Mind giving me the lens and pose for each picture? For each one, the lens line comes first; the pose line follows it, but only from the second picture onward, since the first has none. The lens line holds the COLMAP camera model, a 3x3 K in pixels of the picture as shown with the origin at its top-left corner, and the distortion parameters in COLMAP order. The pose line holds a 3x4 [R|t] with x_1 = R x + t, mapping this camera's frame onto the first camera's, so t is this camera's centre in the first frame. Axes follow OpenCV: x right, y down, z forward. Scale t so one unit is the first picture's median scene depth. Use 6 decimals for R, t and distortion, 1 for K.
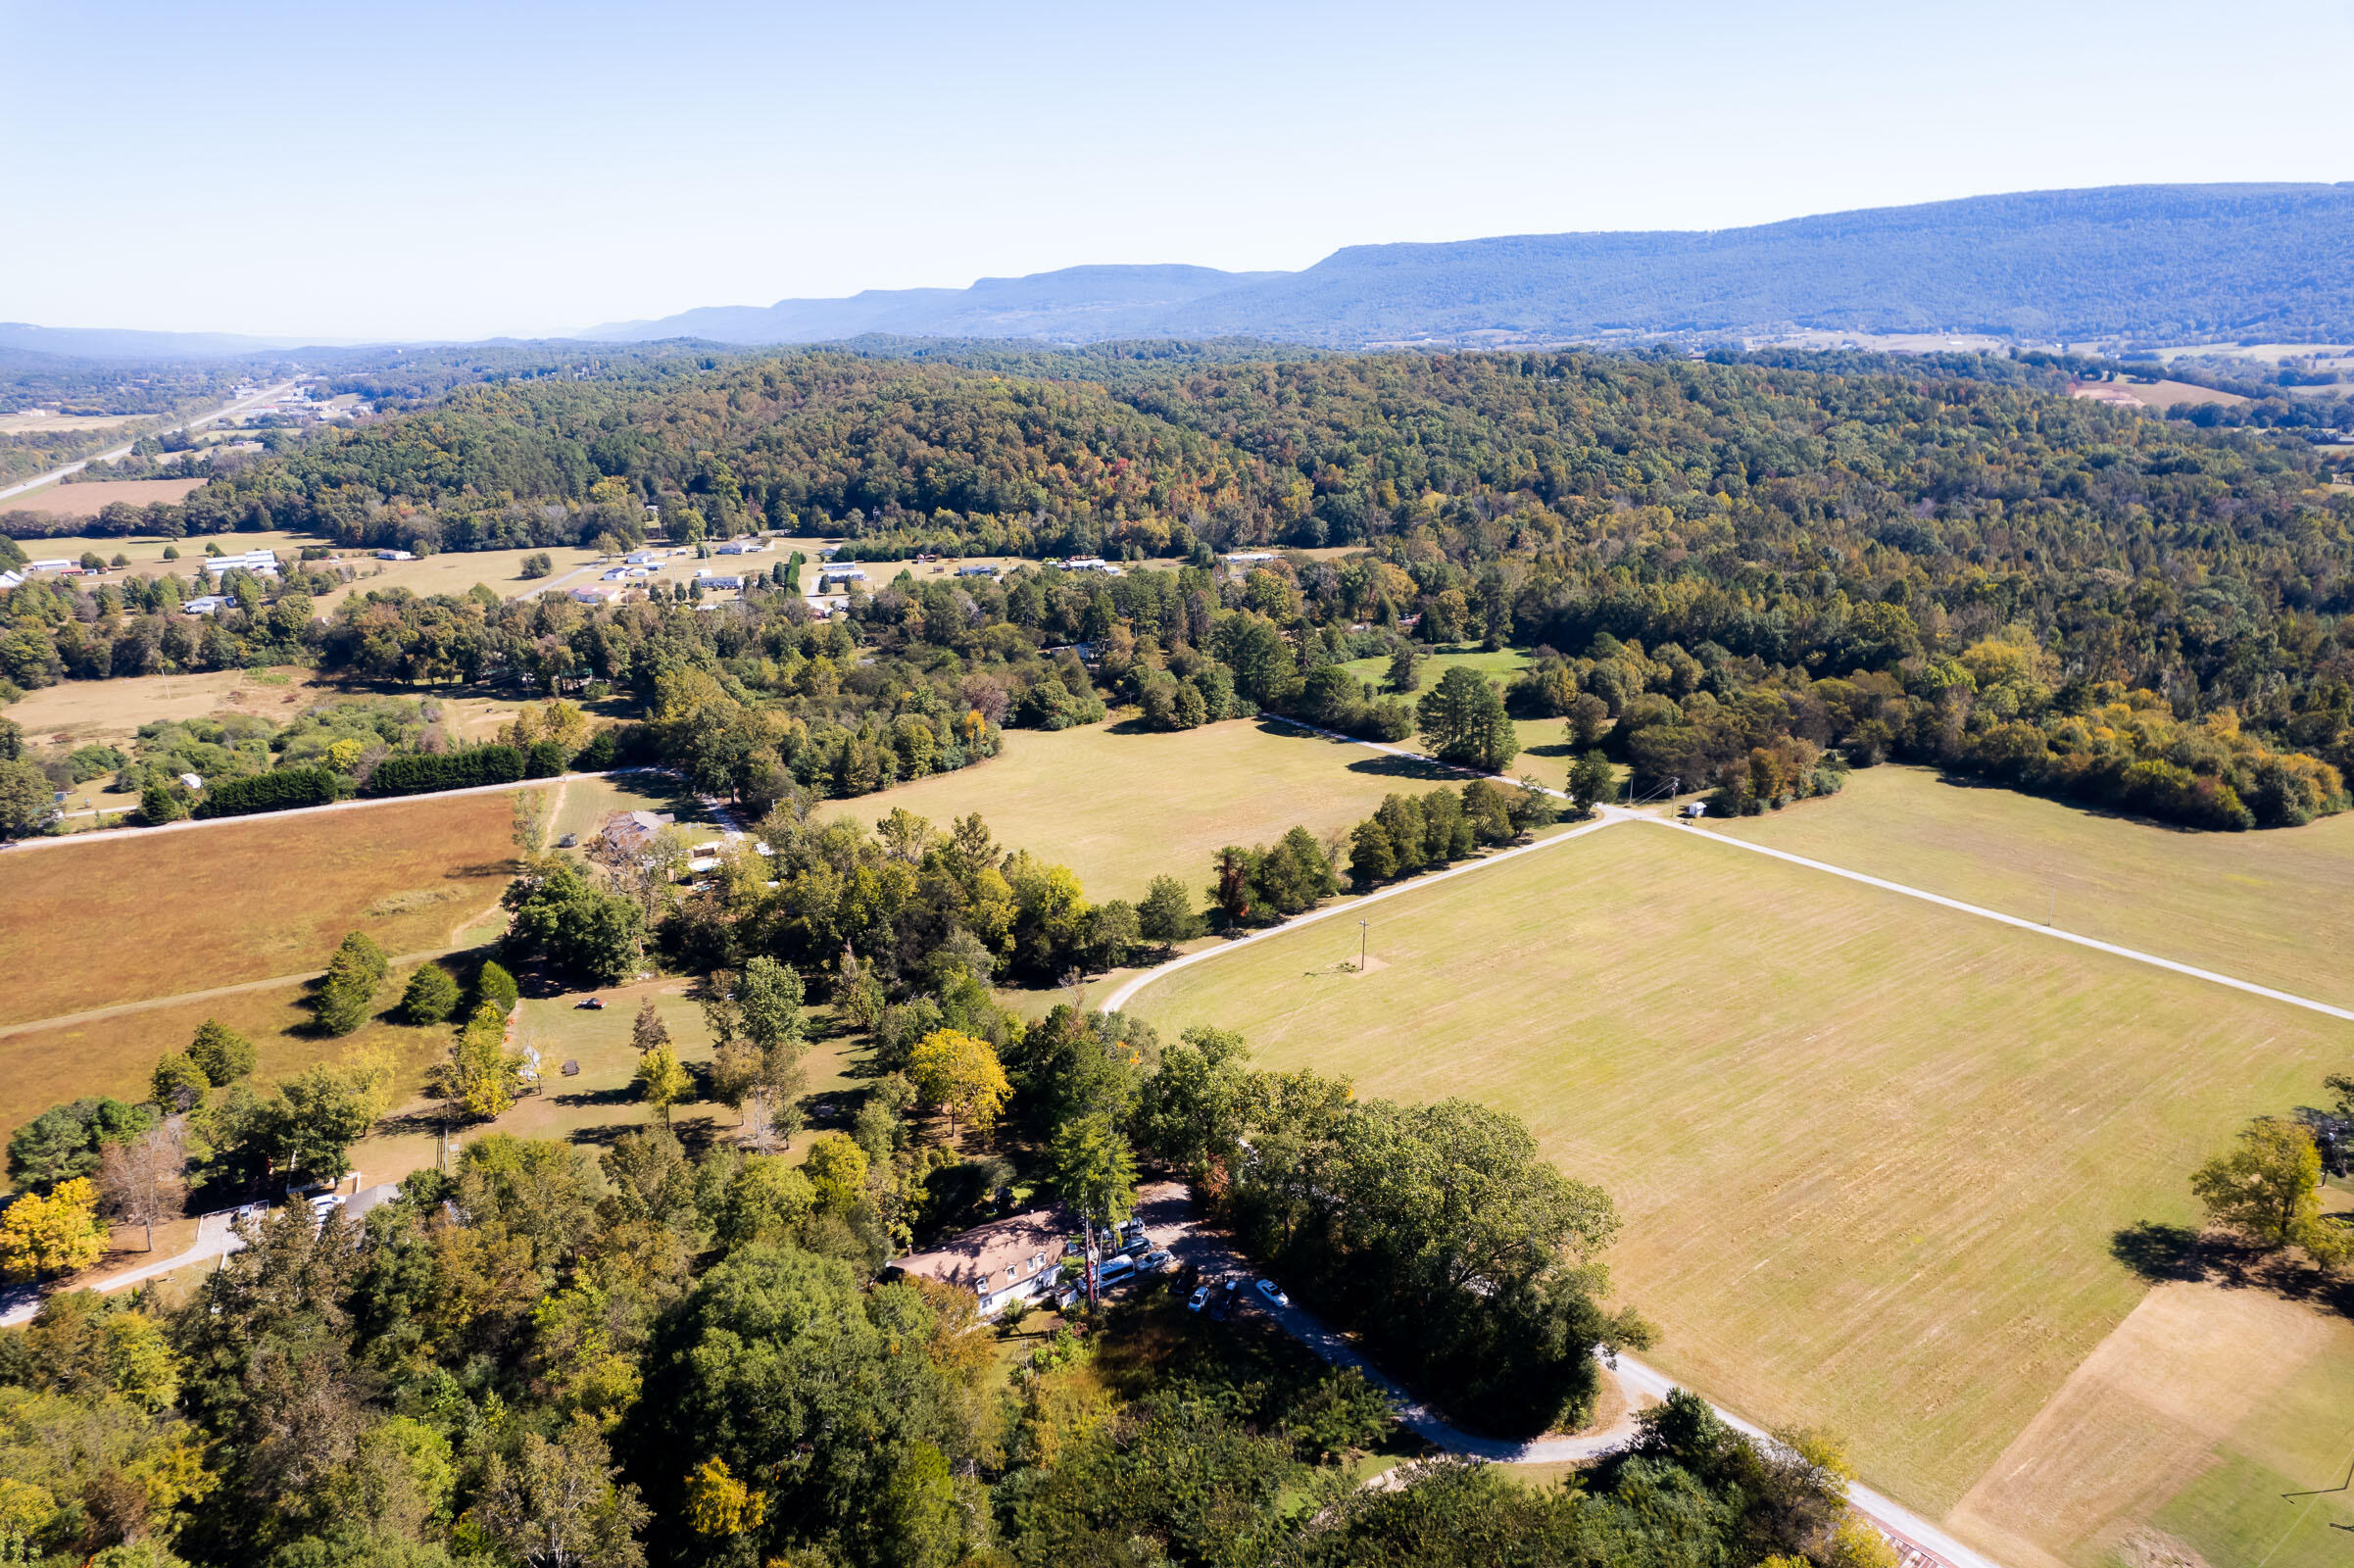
lens RADIAL K [[1506.8, 0, 1180.5], [0, 1506.8, 782.8], [0, 0, 1]] dist [-0.086825, 0.079437]
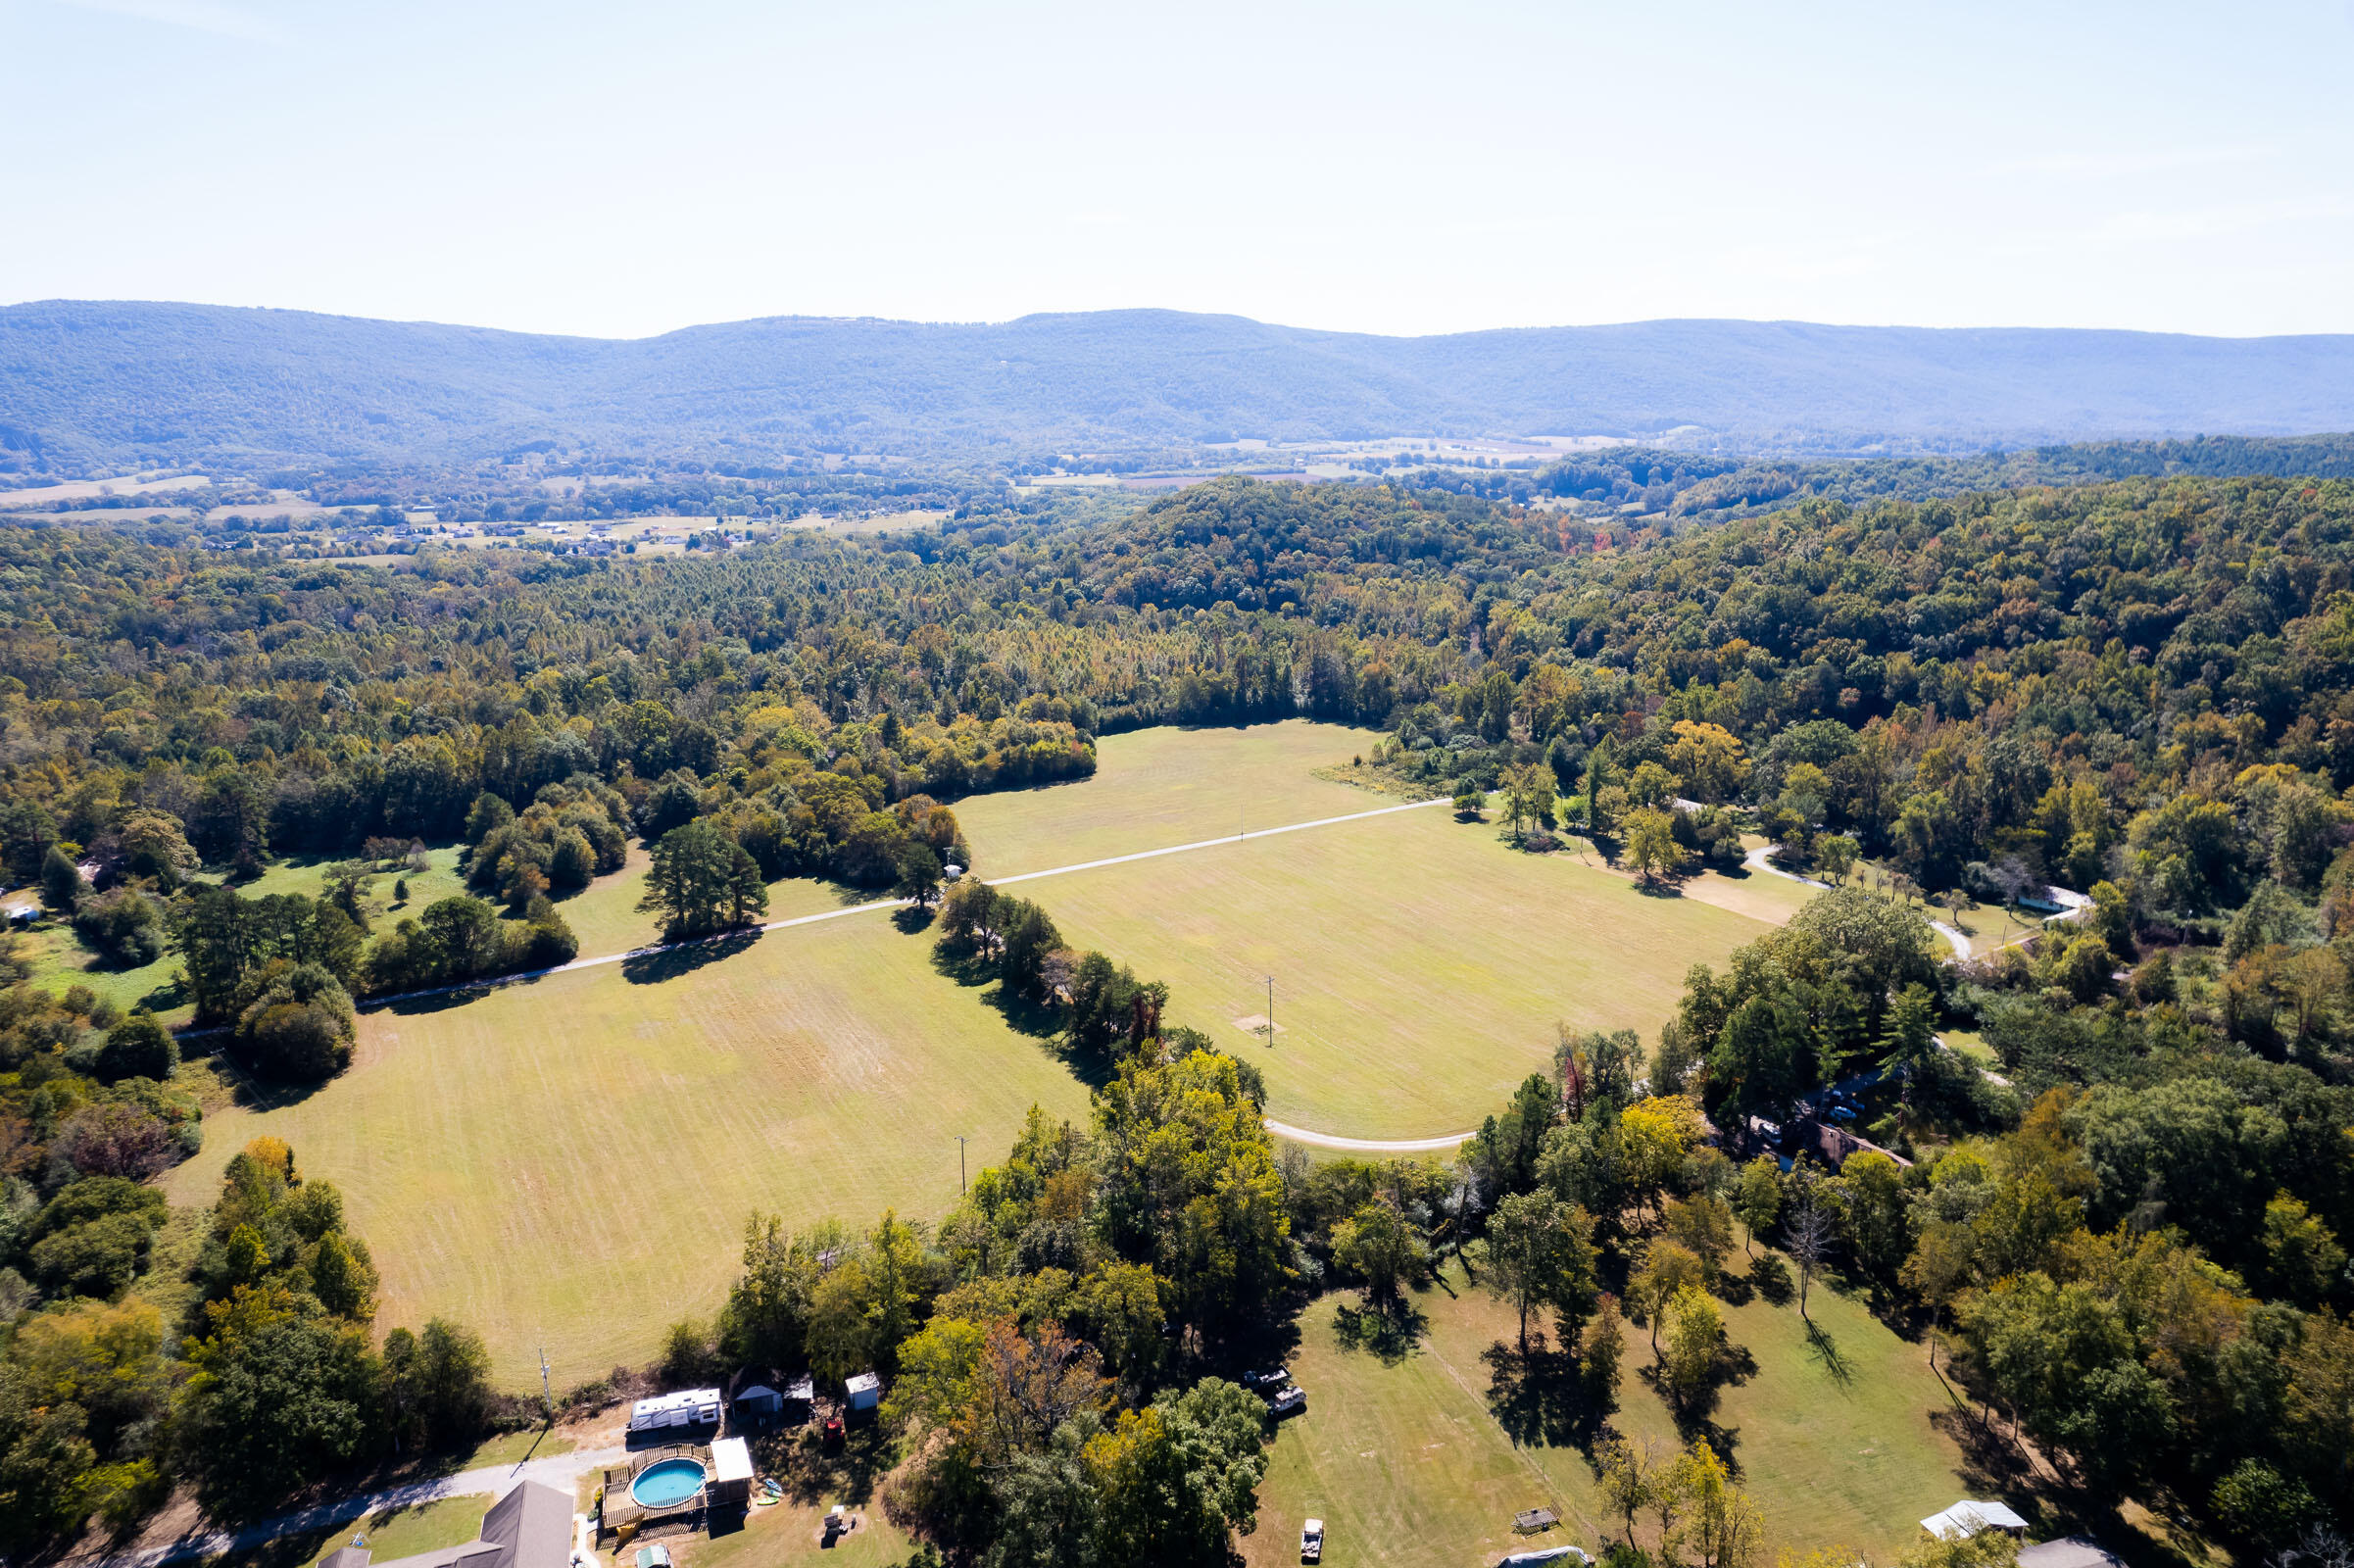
lens RADIAL K [[1510.4, 0, 1177.0], [0, 1510.4, 784.0], [0, 0, 1]] dist [-0.080447, 0.069879]
pose [[0.116783, -0.219445, 0.968610, -0.305341], [0.303676, 0.936463, 0.175548, -0.082820], [-0.945591, 0.273643, 0.176003, 0.291372]]
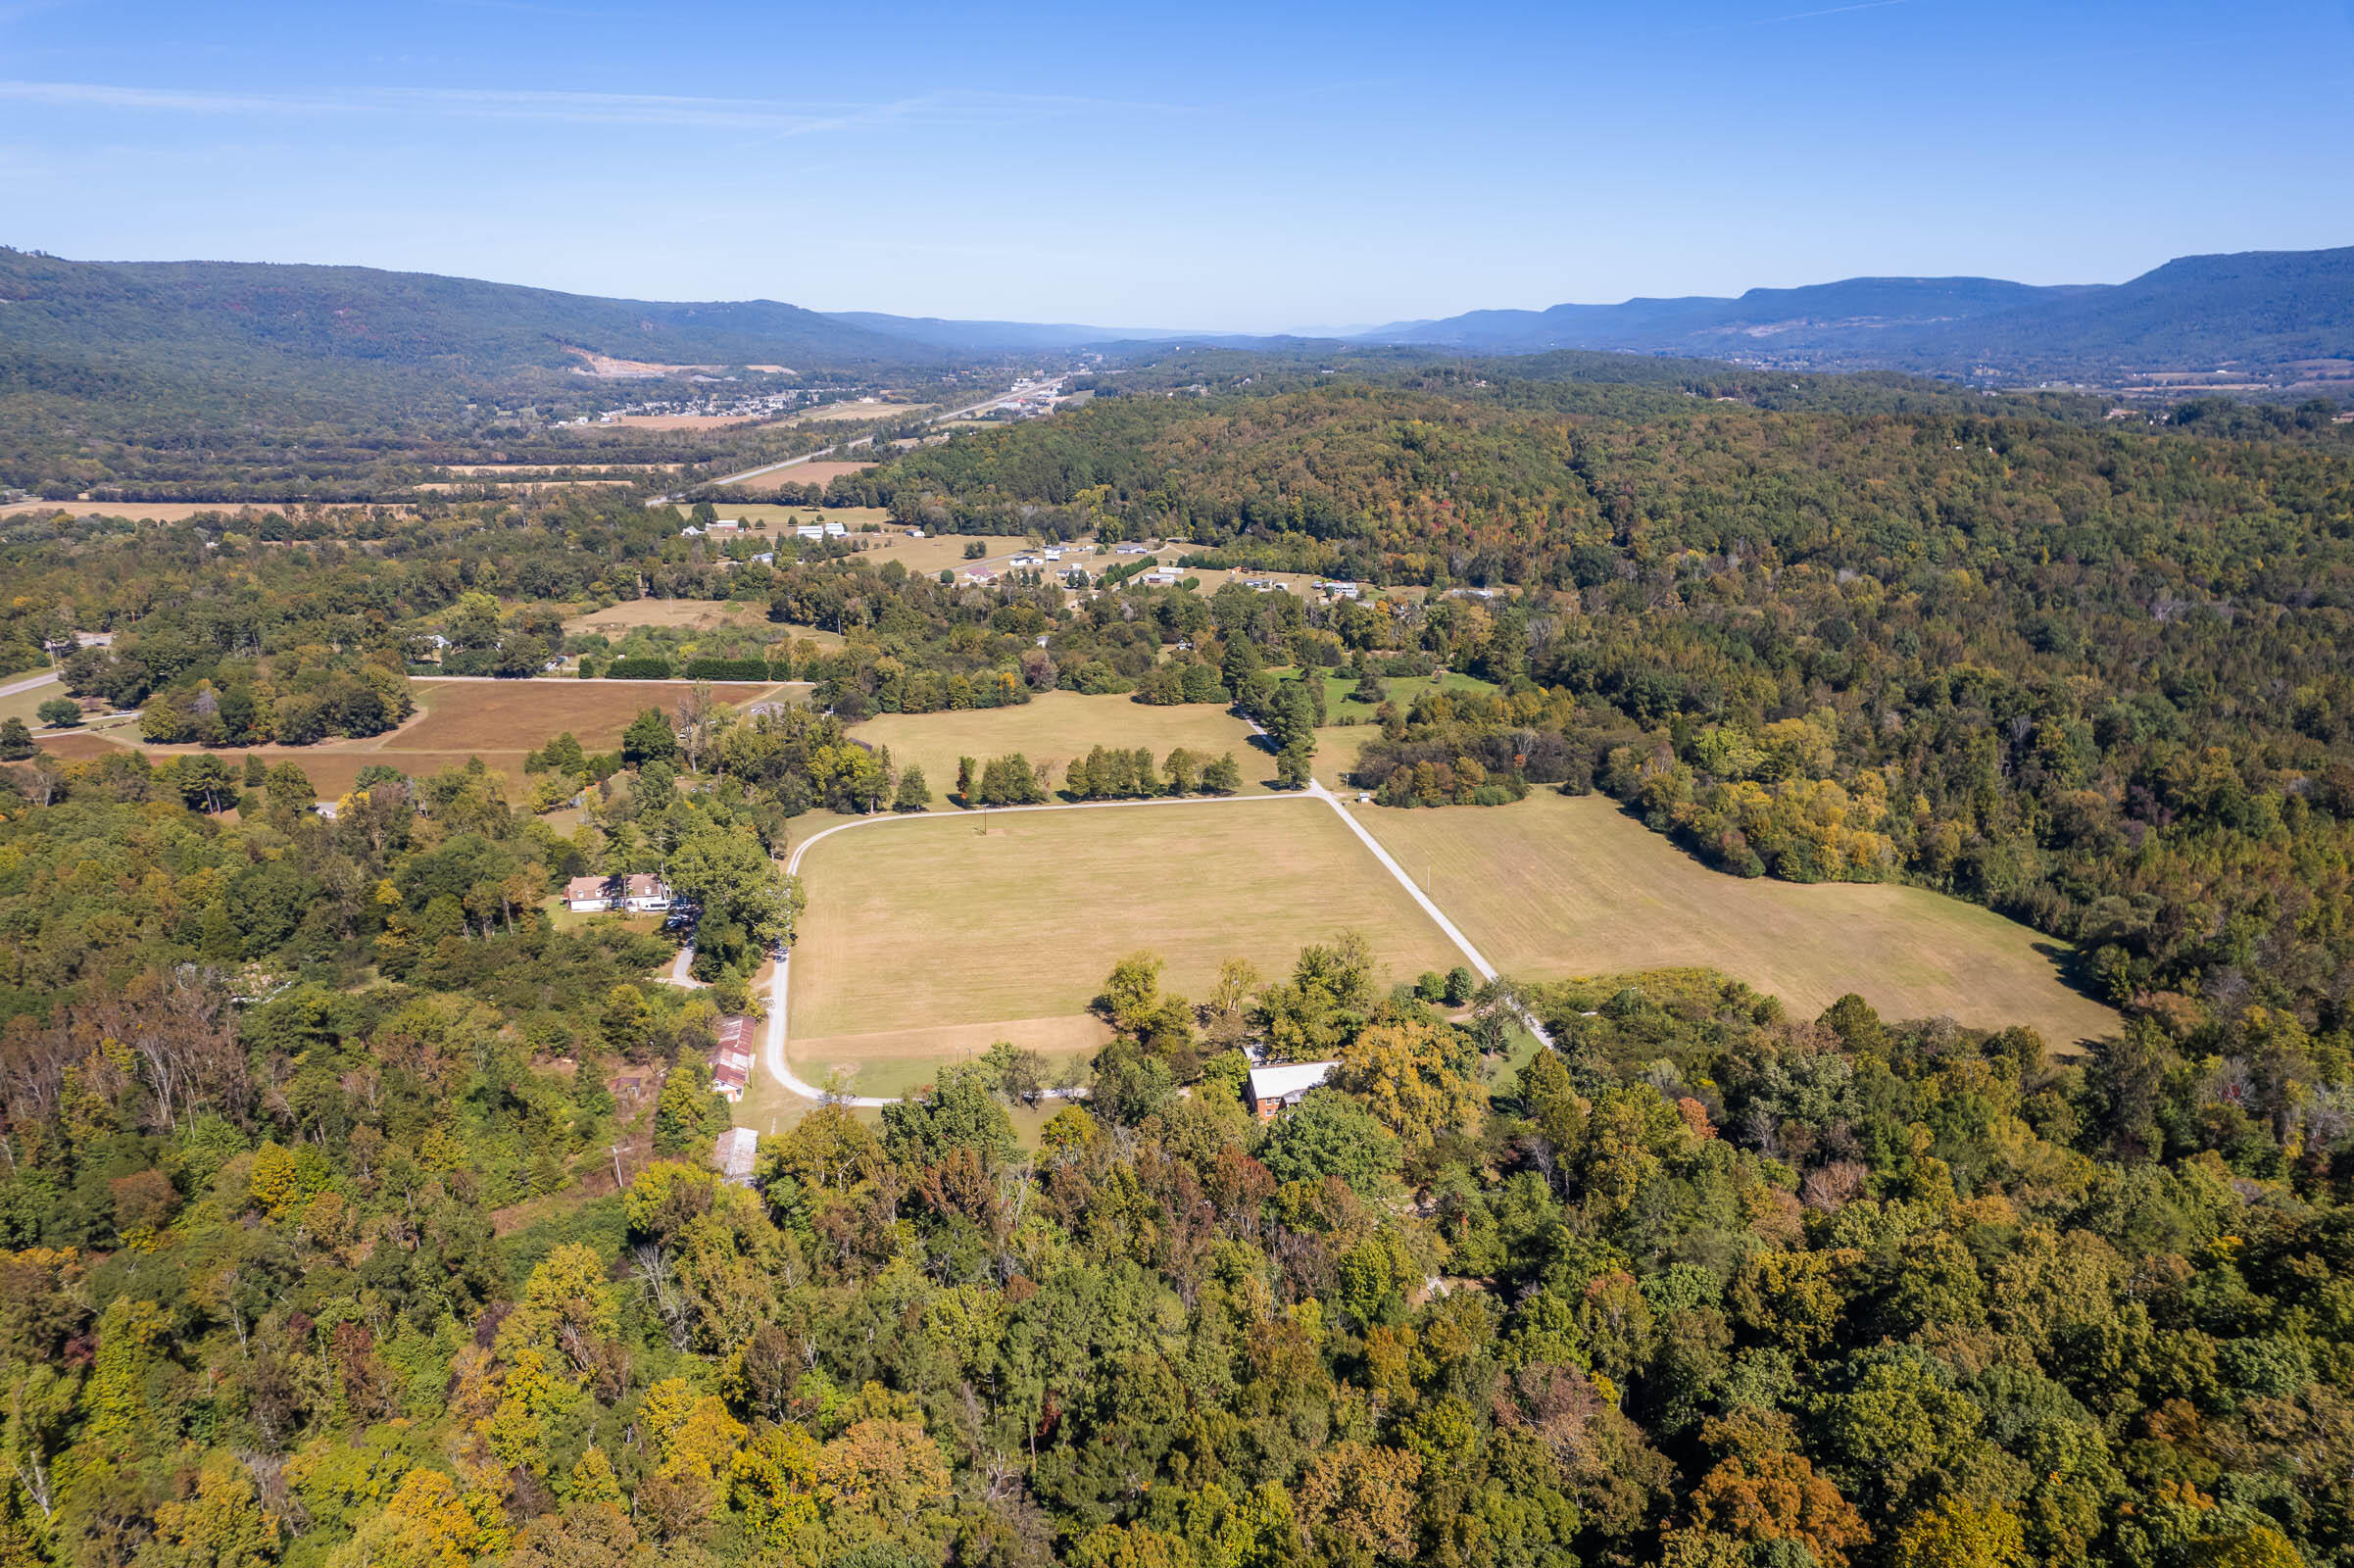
lens RADIAL K [[1510.4, 0, 1177.0], [0, 1510.4, 784.0], [0, 0, 1]] dist [-0.080447, 0.069879]
pose [[0.877999, 0.148870, -0.454923, 0.375501], [-0.149495, 0.988148, 0.034840, -0.007601], [0.454718, 0.037419, 0.889849, -0.142050]]
